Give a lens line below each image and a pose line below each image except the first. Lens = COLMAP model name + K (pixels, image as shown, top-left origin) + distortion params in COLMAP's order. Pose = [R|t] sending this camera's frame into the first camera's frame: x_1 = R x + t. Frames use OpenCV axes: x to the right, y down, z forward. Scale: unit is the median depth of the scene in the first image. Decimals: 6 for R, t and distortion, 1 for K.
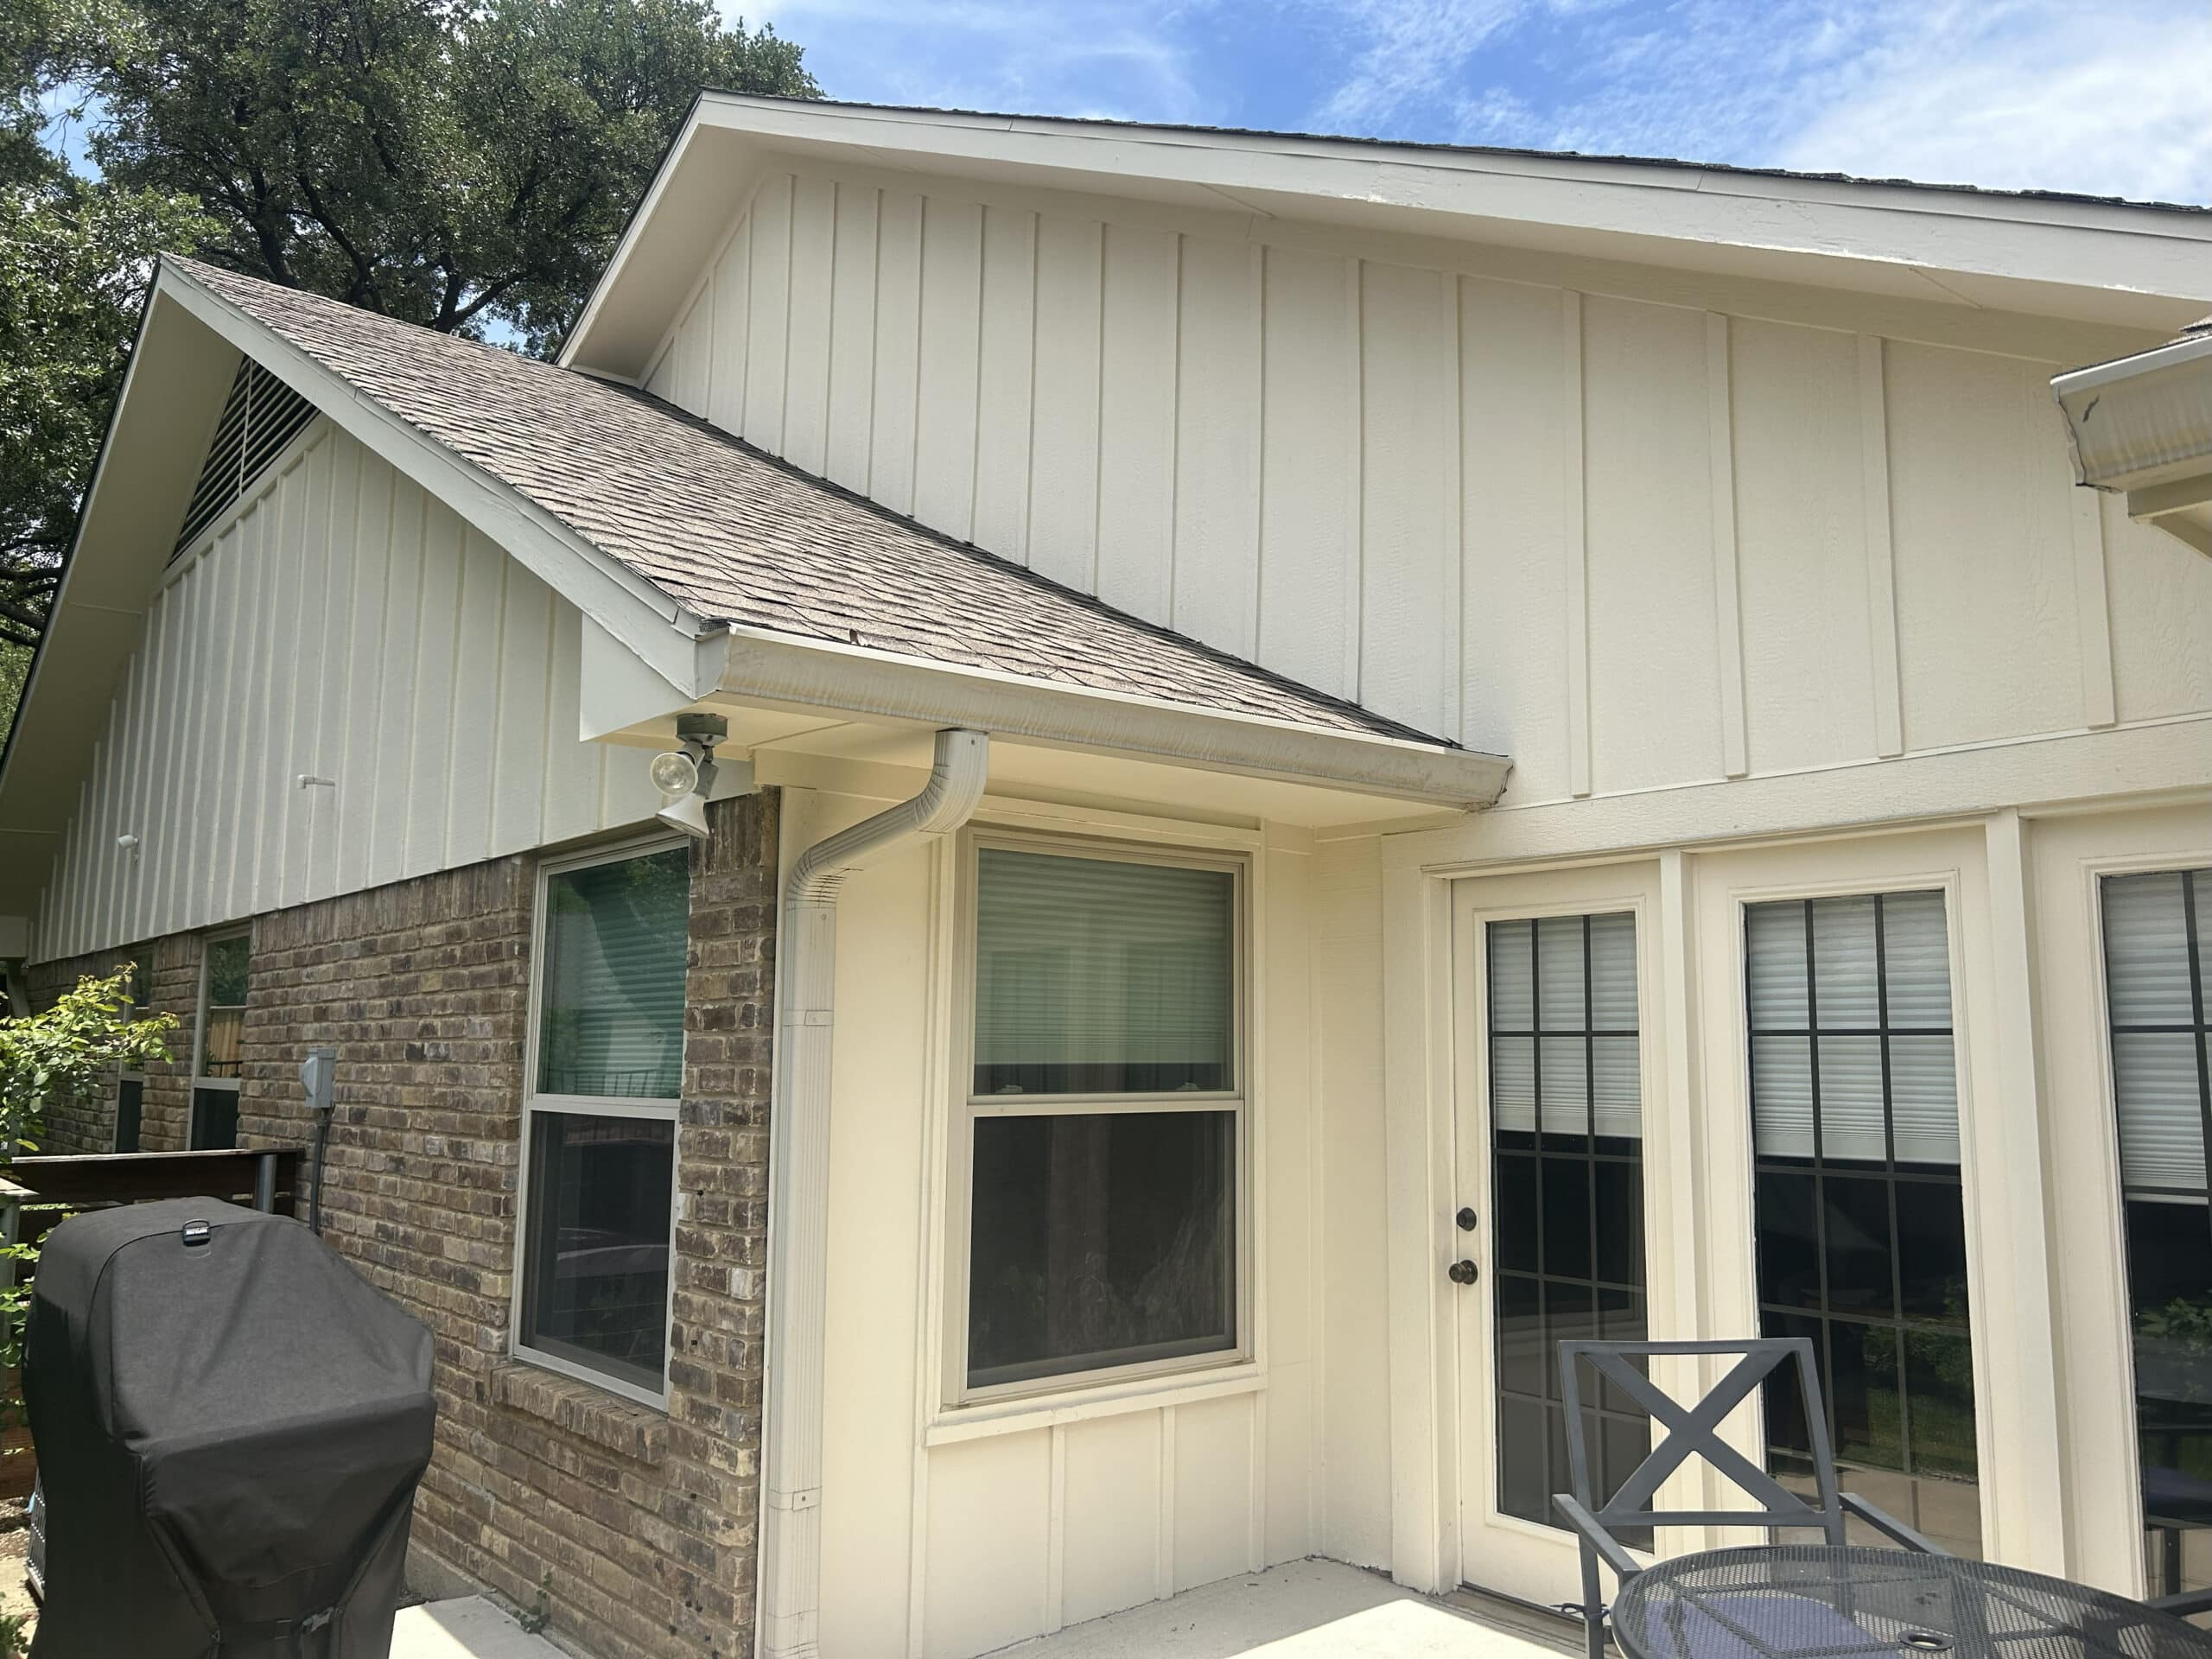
lens RADIAL K [[1667.6, 0, 1100.8], [0, 1667.6, 832.4], [0, 0, 1]] dist [0.046989, -0.047632]
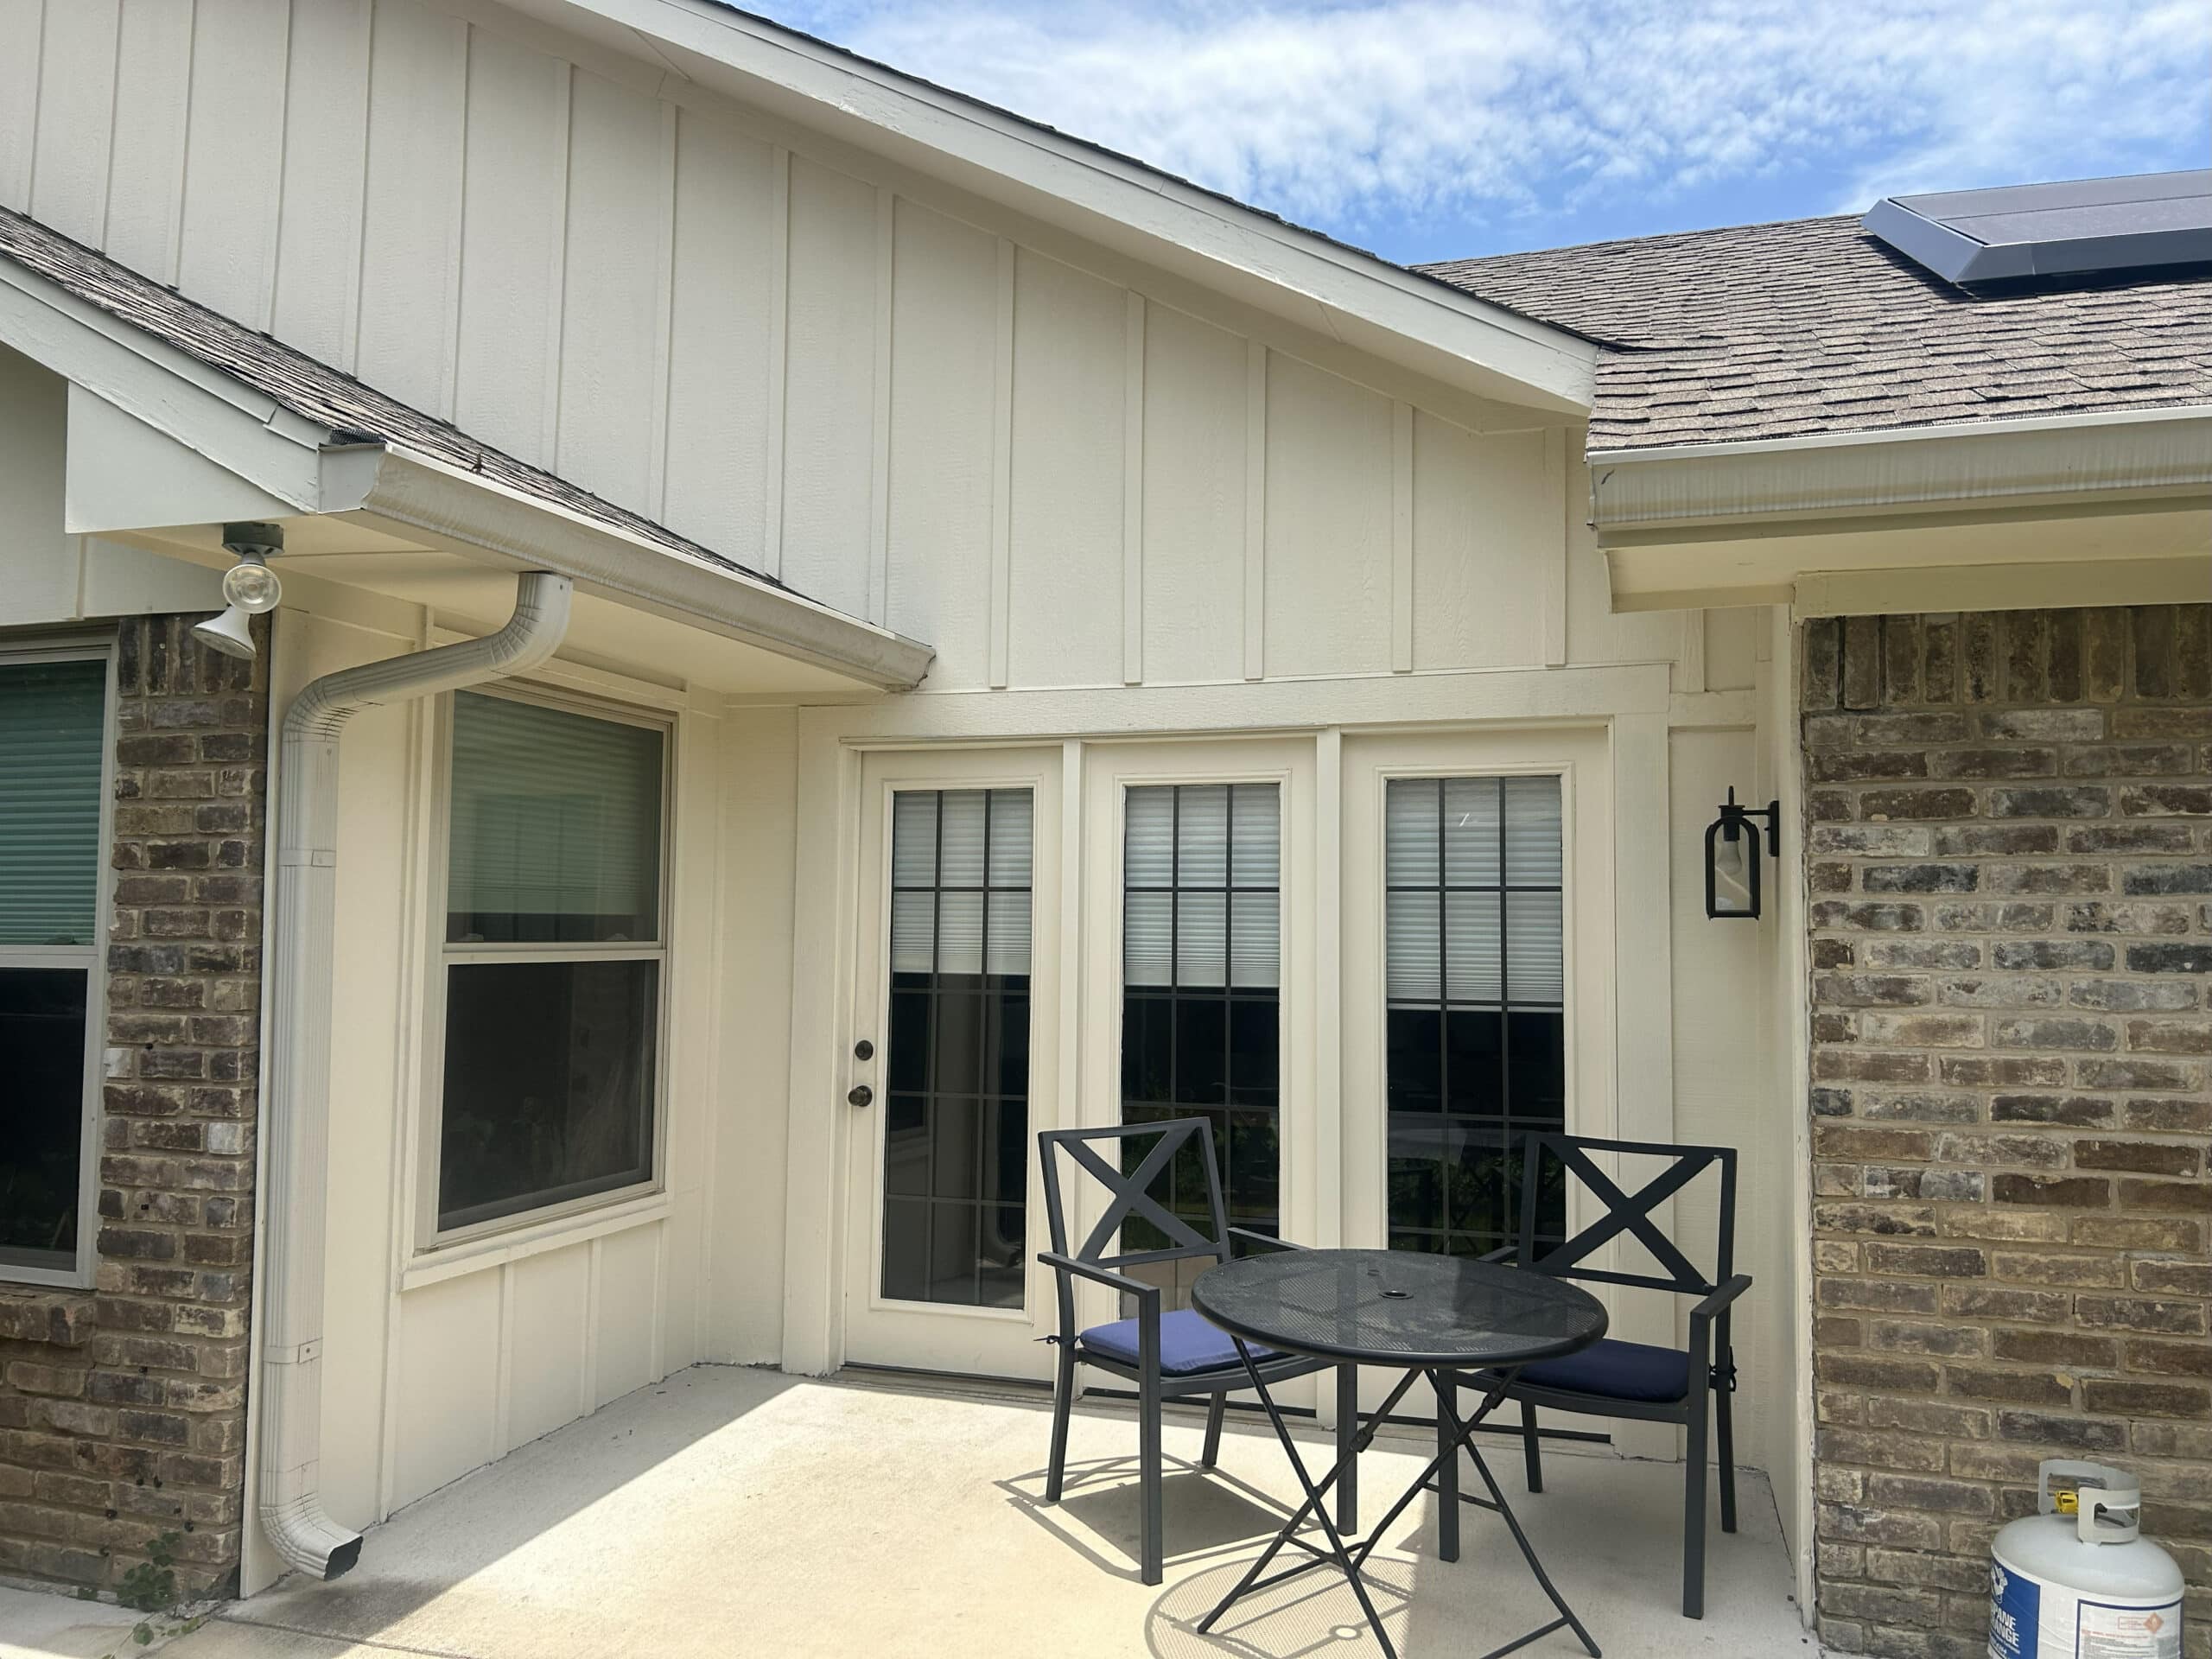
lens RADIAL K [[1667.6, 0, 1119.8], [0, 1667.6, 836.5], [0, 0, 1]] dist [0.046989, -0.047632]
pose [[0.842675, 0.033641, 0.537371, -0.287928], [-0.075621, 0.995548, 0.056261, 0.011104], [-0.533086, -0.088046, 0.841467, -0.036166]]
